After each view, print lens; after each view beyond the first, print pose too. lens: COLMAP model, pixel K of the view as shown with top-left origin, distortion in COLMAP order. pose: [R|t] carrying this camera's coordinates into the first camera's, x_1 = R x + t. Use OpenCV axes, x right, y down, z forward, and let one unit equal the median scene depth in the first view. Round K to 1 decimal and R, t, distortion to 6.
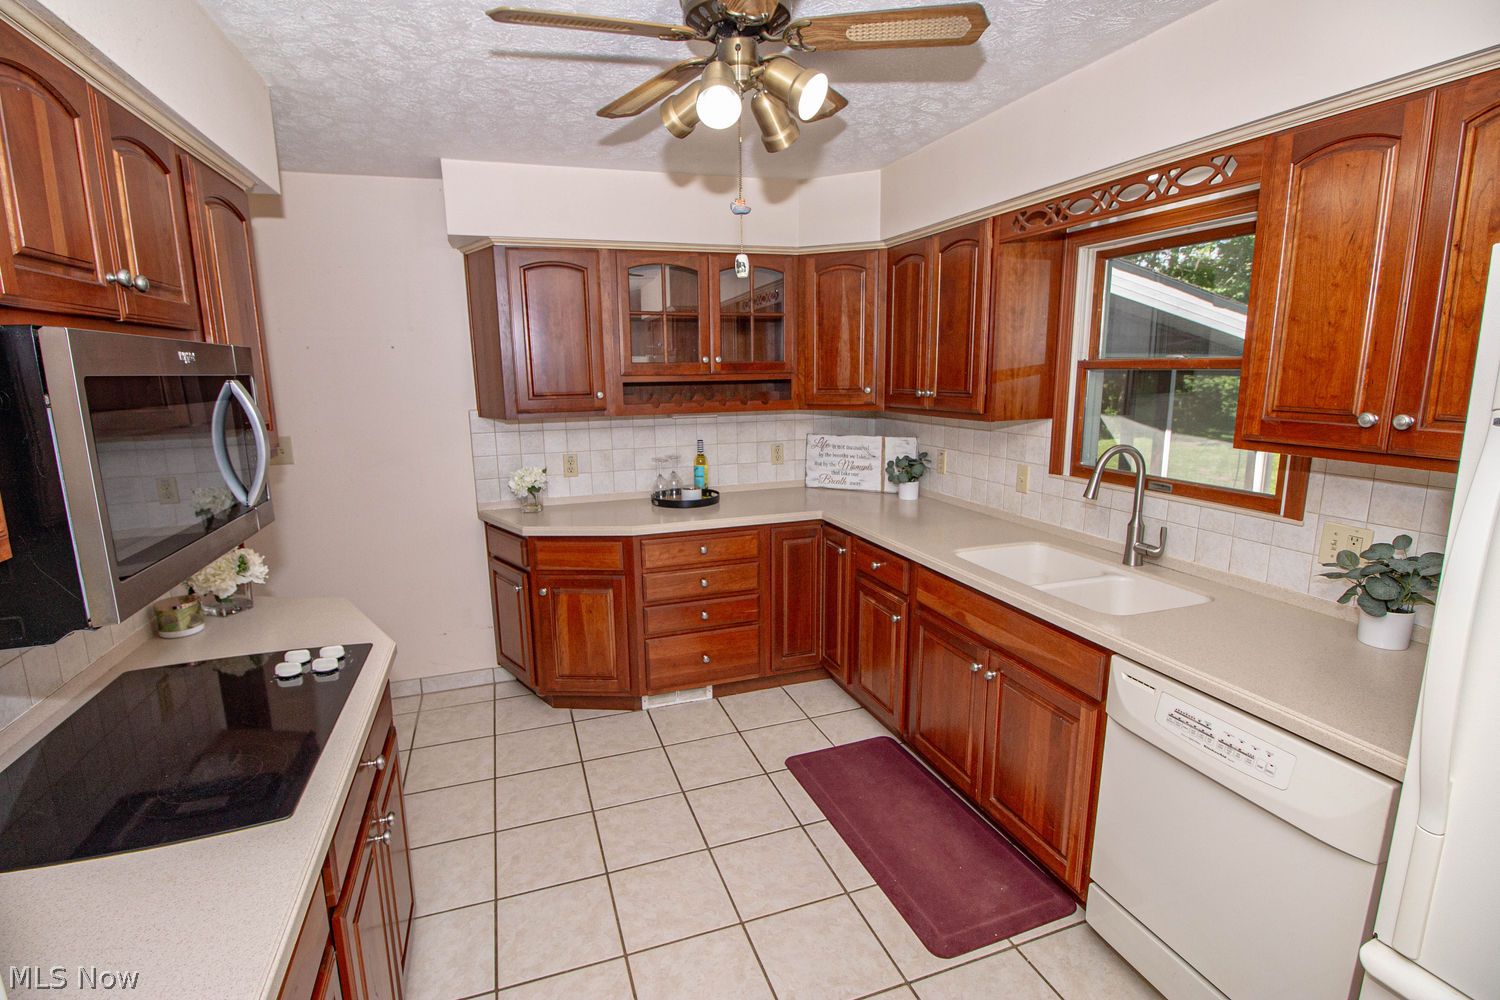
lens RADIAL K [[705.1, 0, 741.5], [0, 705.1, 502.3], [0, 0, 1]] dist [-0.012917, -0.003806]
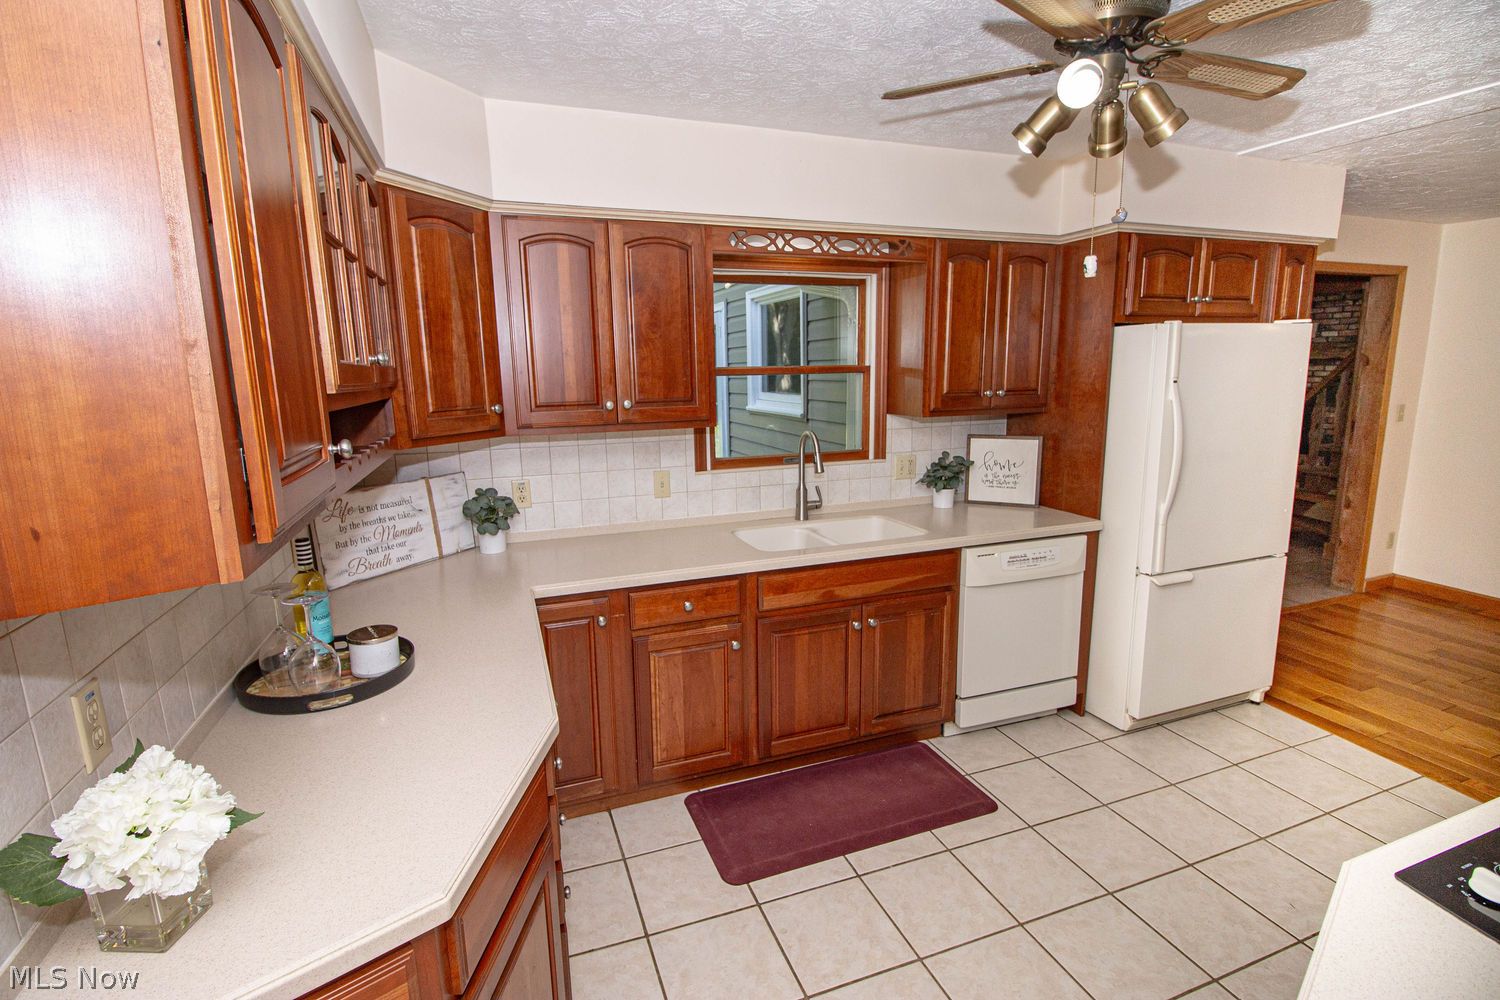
lens RADIAL K [[705.1, 0, 743.1], [0, 705.1, 497.2], [0, 0, 1]] dist [-0.012917, -0.003806]
pose [[-0.018977, -0.163833, 0.986306, -0.663210], [0.205965, 0.964684, 0.164204, -0.171783], [-0.978375, 0.206261, 0.015437, 0.949494]]
